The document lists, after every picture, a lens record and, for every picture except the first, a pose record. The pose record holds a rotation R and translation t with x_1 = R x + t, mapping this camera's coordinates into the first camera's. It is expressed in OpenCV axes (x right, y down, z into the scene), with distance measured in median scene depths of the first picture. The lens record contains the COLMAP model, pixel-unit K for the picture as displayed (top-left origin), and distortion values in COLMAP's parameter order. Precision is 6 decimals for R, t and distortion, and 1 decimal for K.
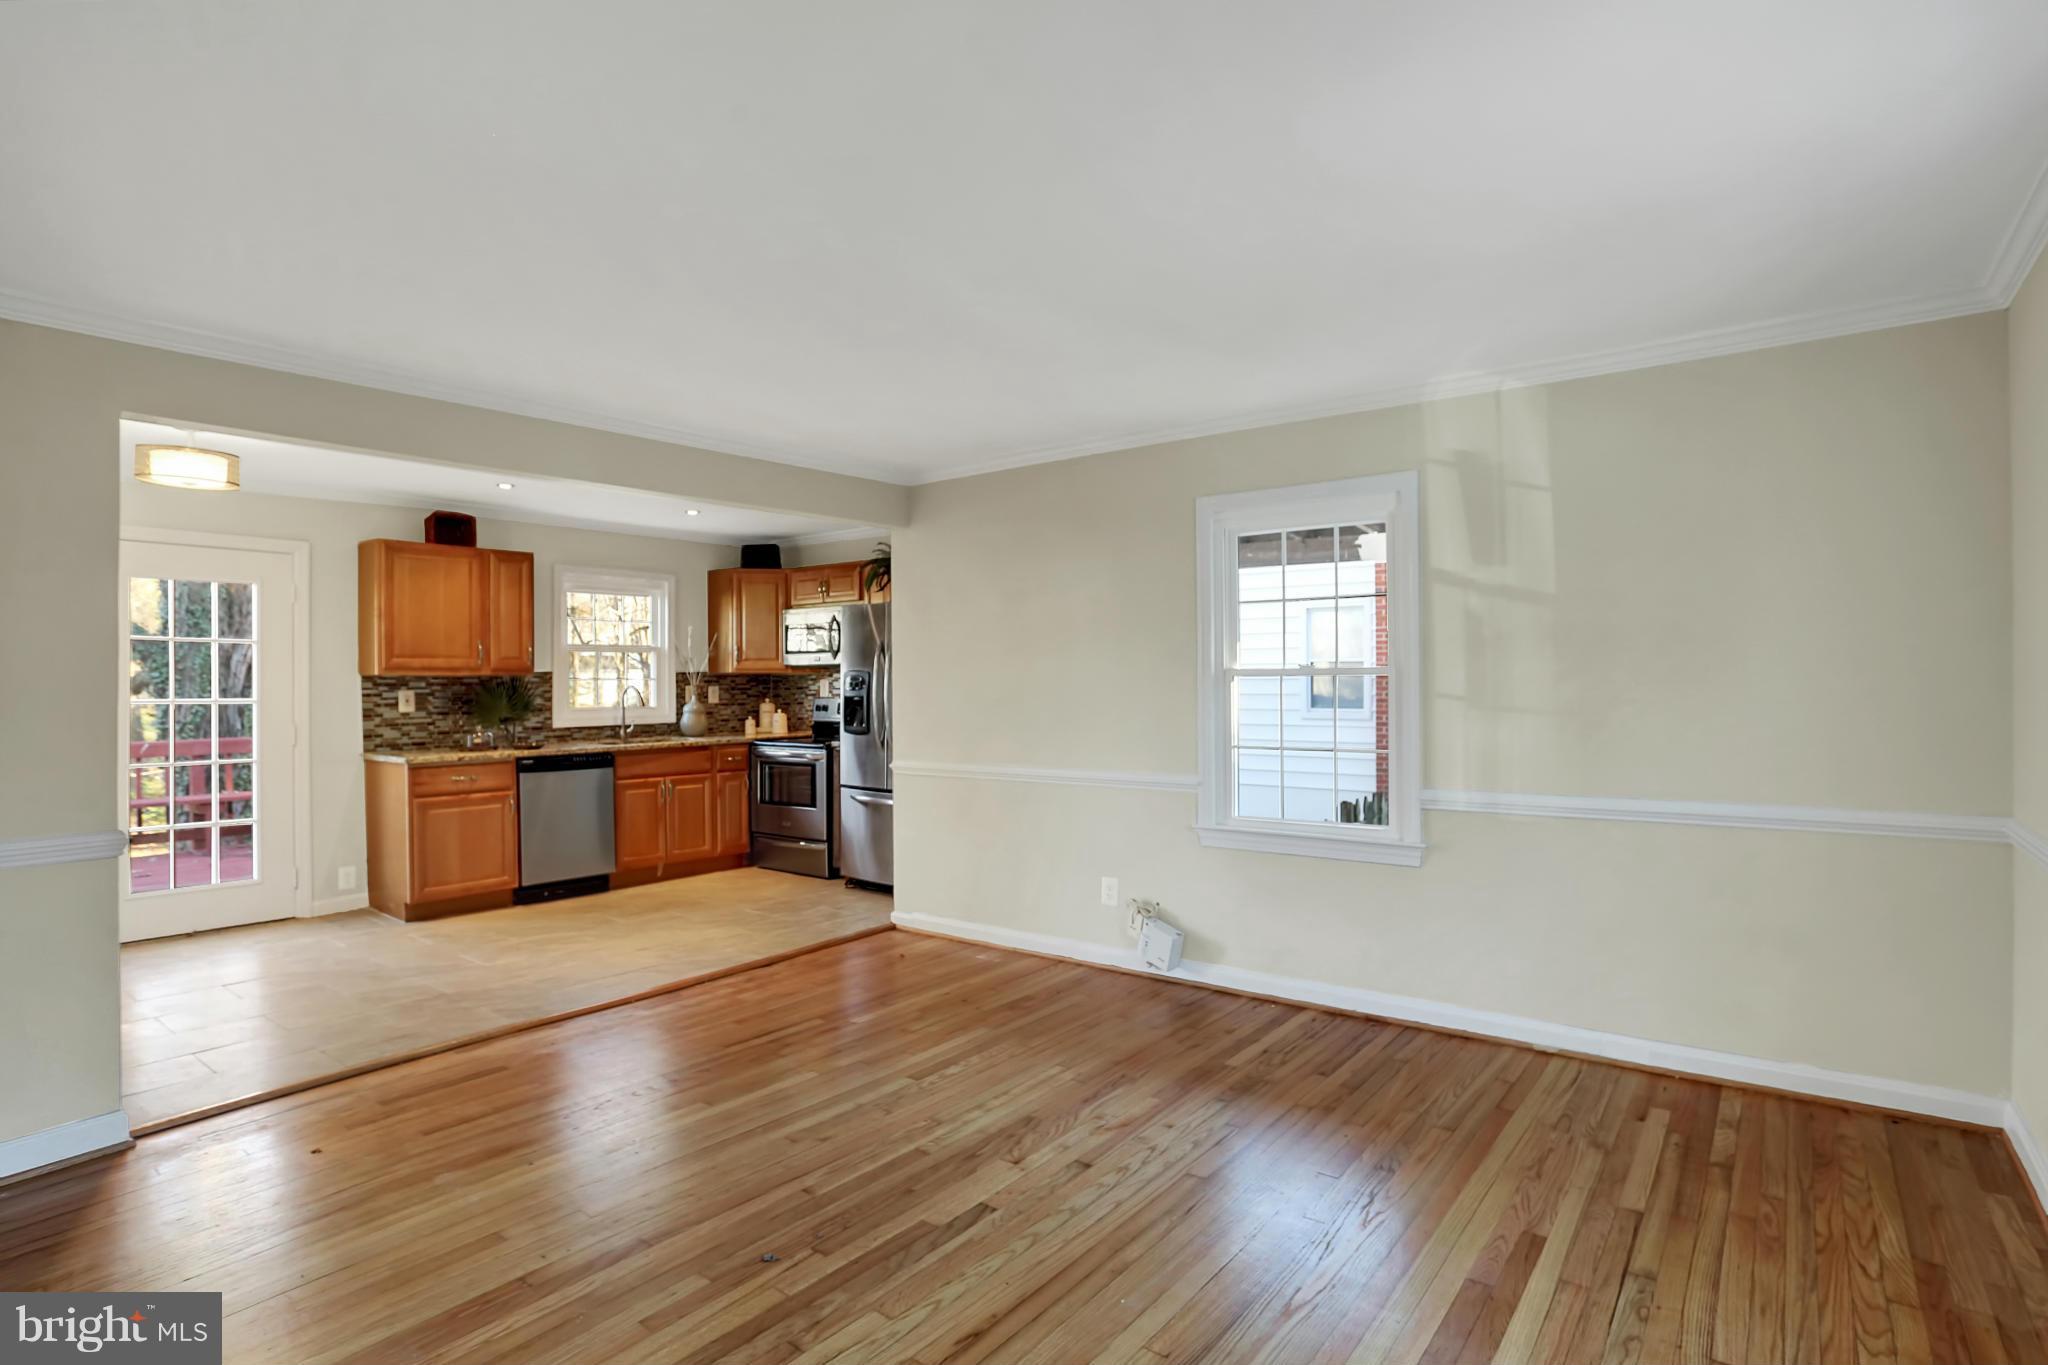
lens RADIAL K [[1092.6, 0, 1023.2], [0, 1092.6, 679.6], [0, 0, 1]] dist [-0.032033, 0.000527]
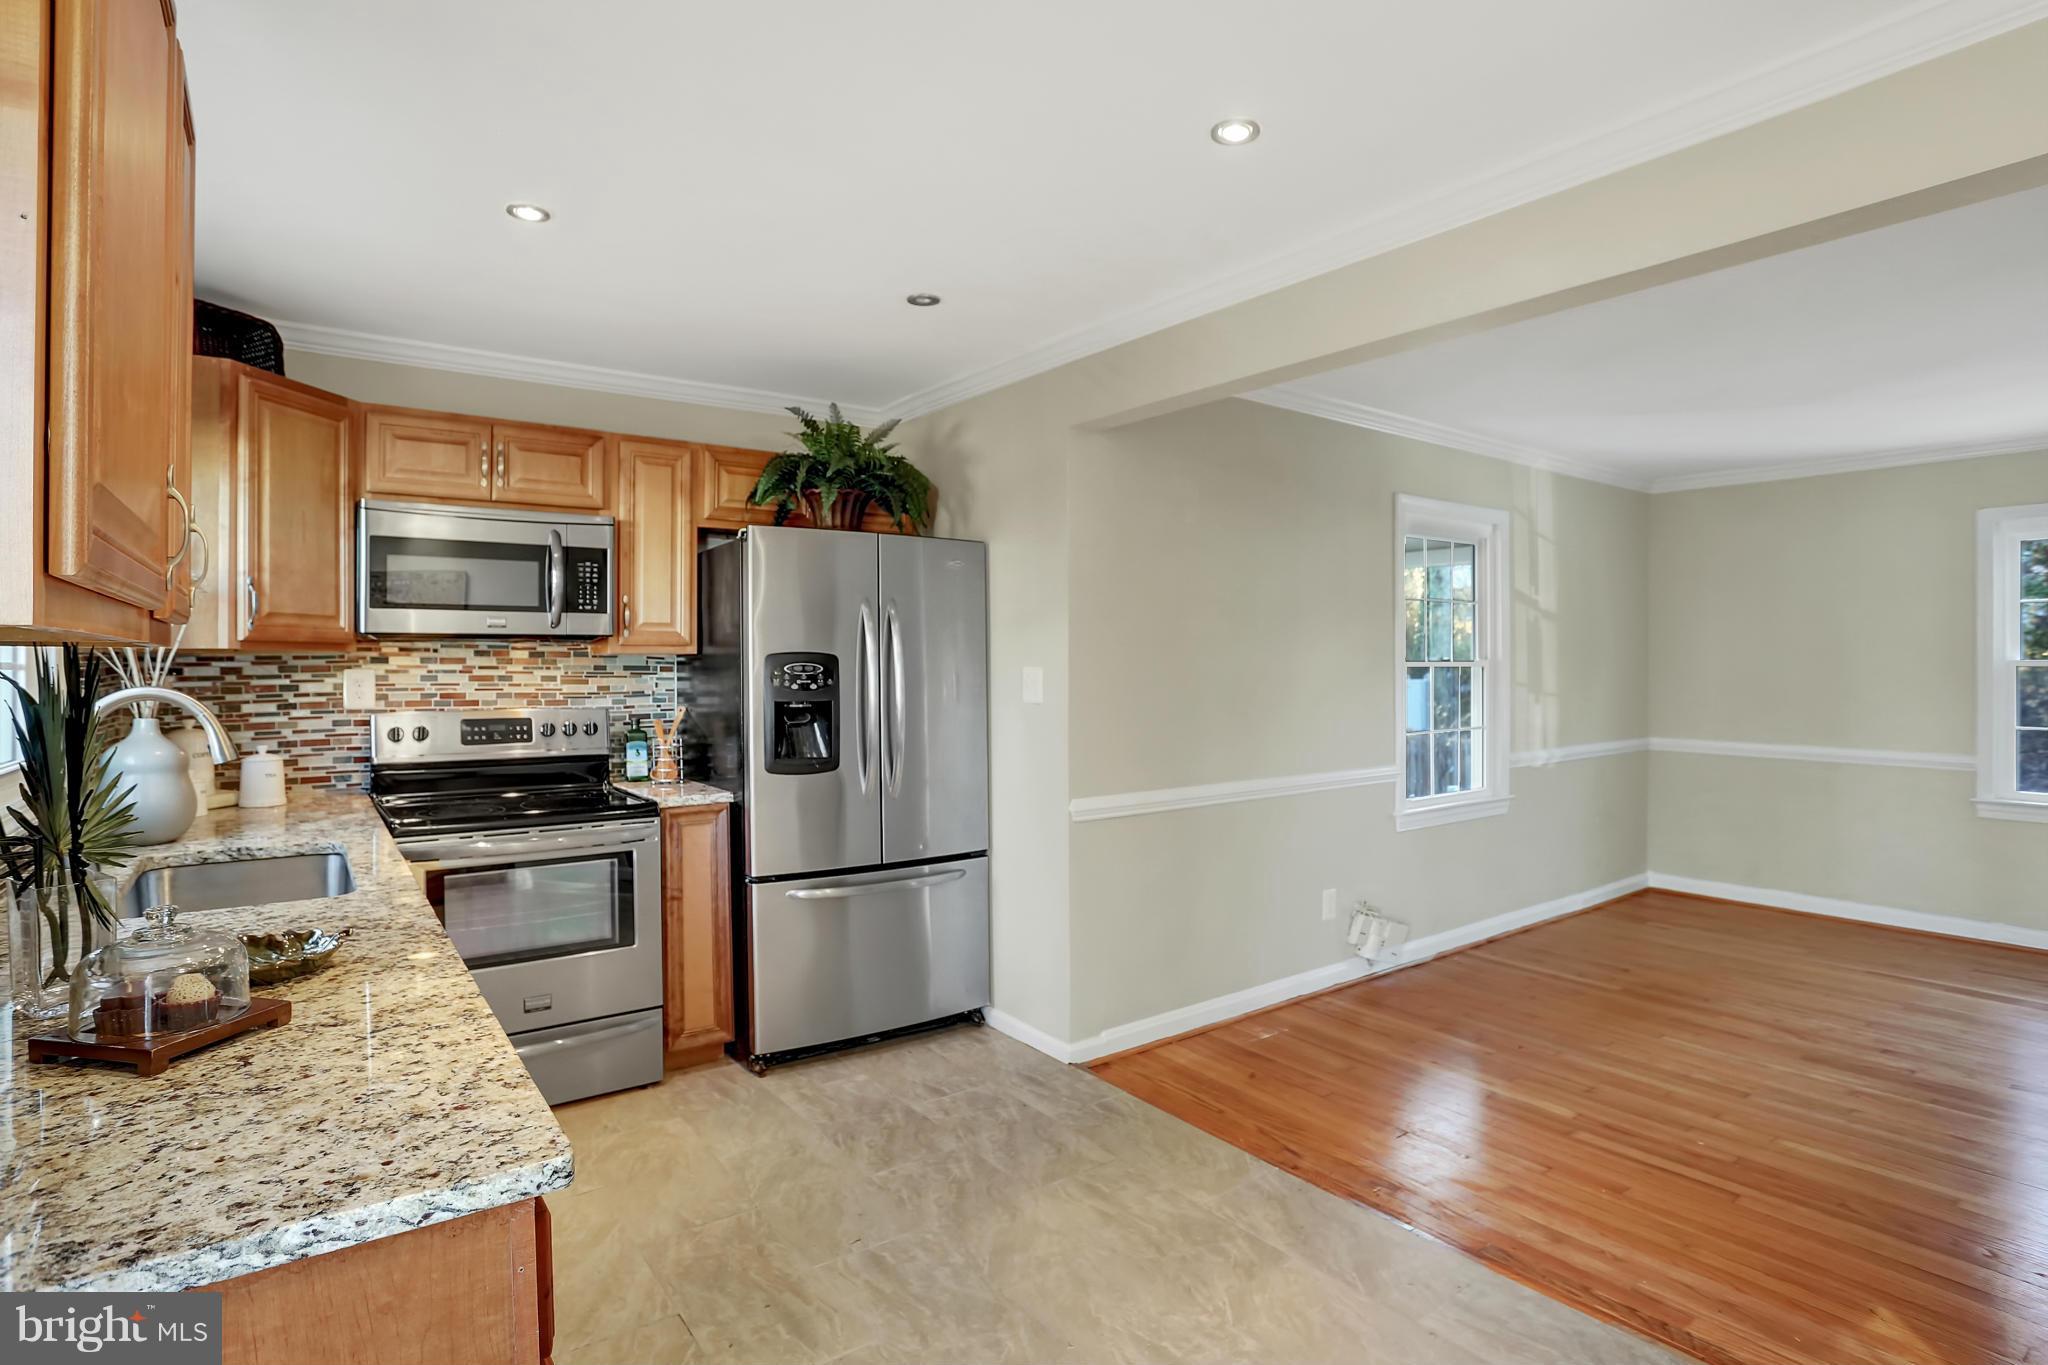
lens RADIAL K [[1025.9, 0, 1028.5], [0, 1025.9, 671.2], [0, 0, 1]] dist [-0.049300, 0.009125]
pose [[0.241354, -0.000135, 0.970437, -0.641460], [-0.002594, 0.999996, 0.000785, 0.000007], [-0.970434, -0.002707, 0.241353, 0.823446]]
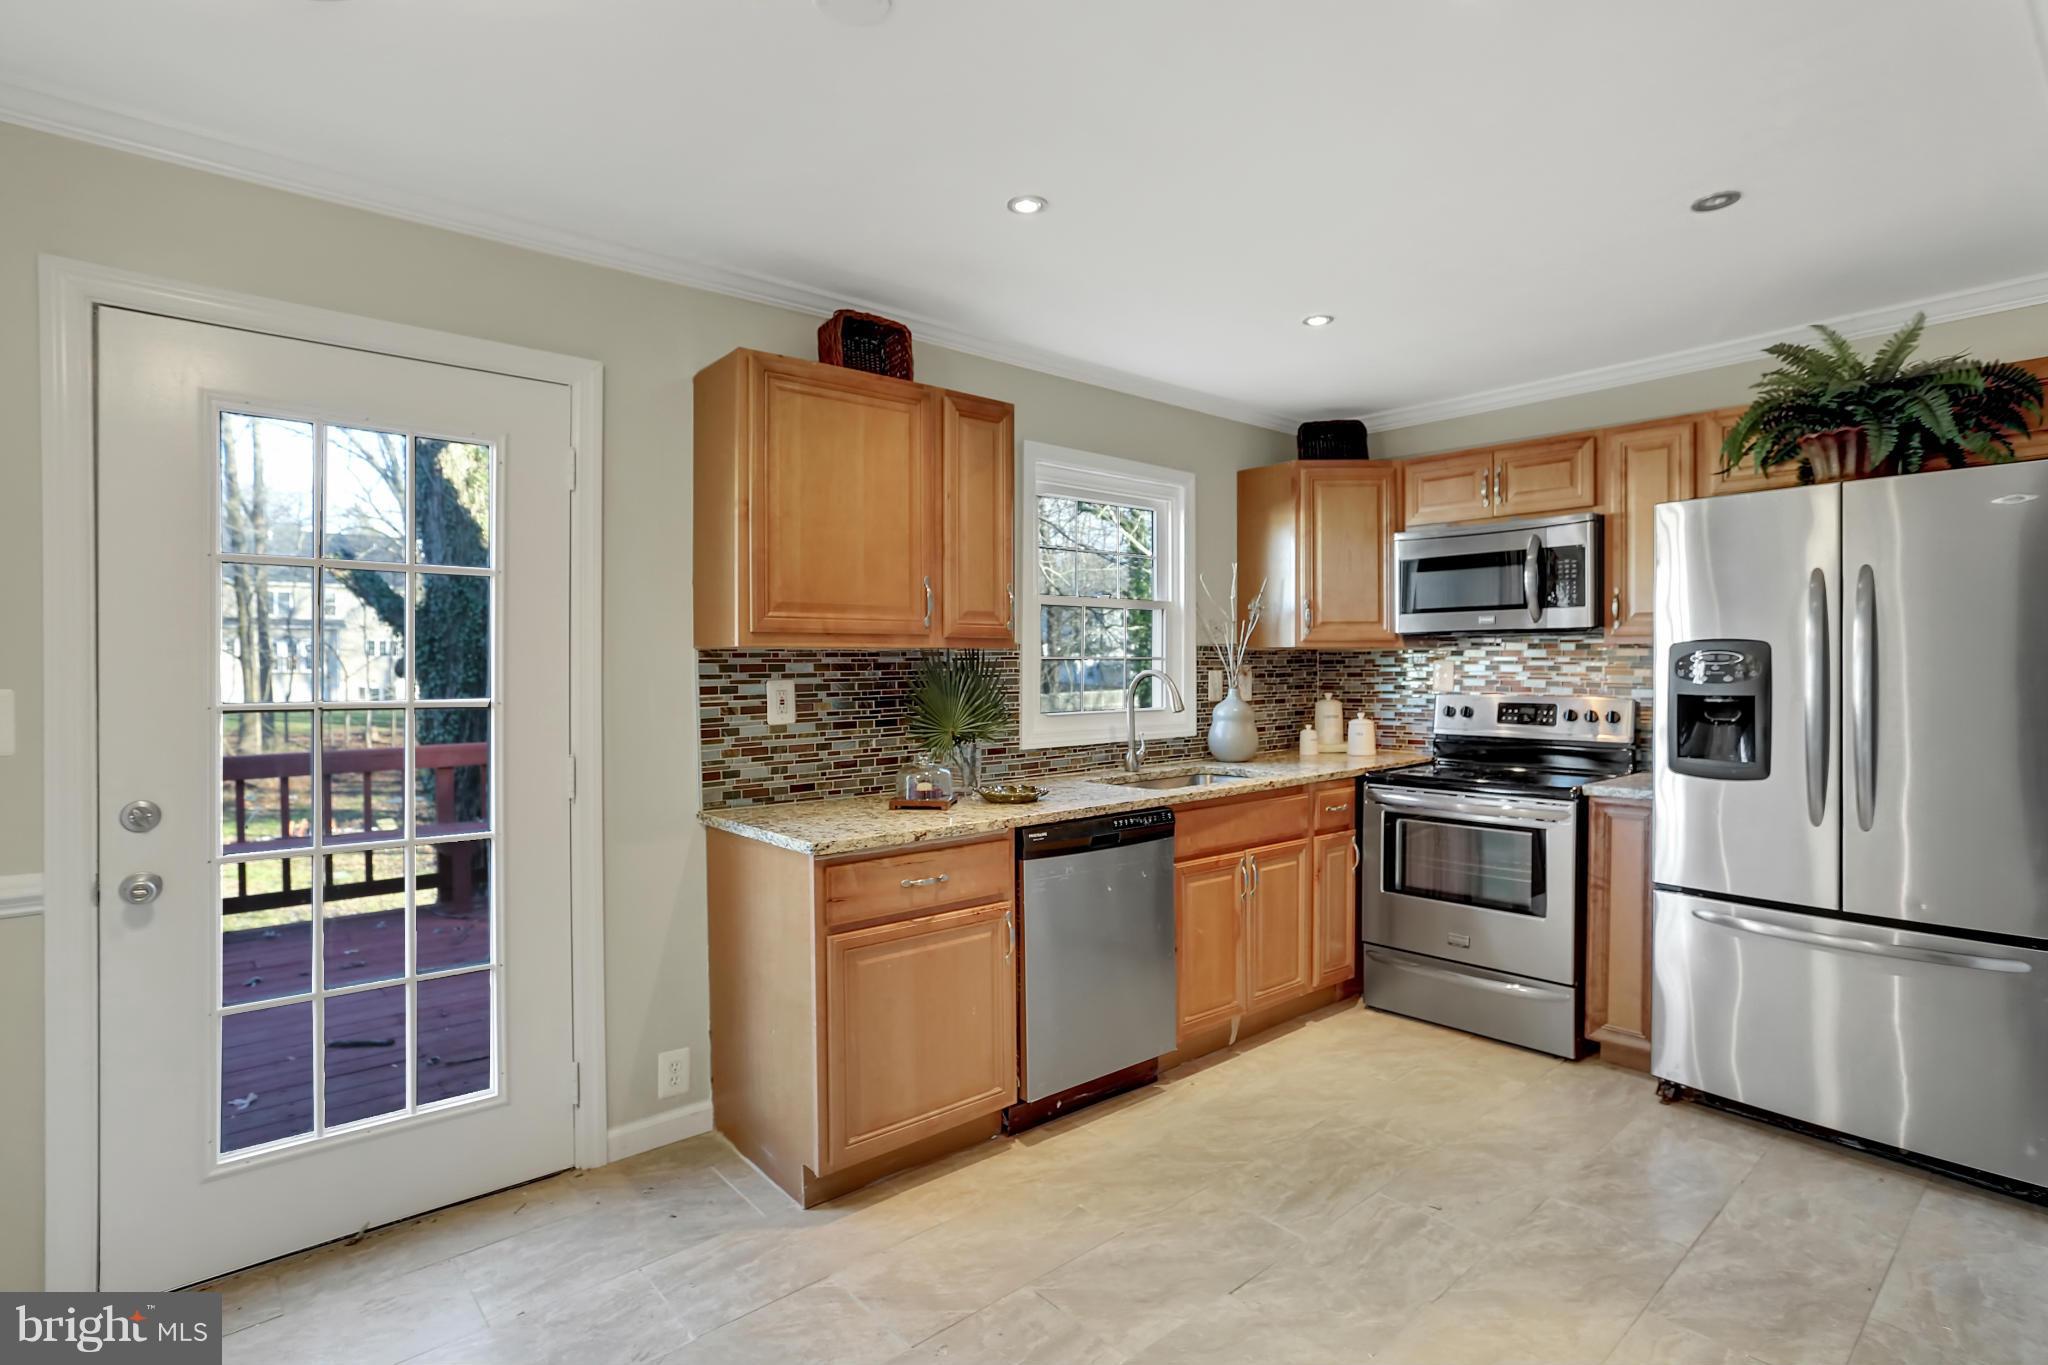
lens RADIAL K [[1010.0, 0, 1027.7], [0, 1010.0, 670.9], [0, 0, 1]] dist [-0.030638, 0.003505]
pose [[0.985943, 0.003273, -0.167047, -0.389888], [-0.001673, 0.999951, 0.009718, 0.001298], [0.167071, -0.009302, 0.985901, 0.577329]]
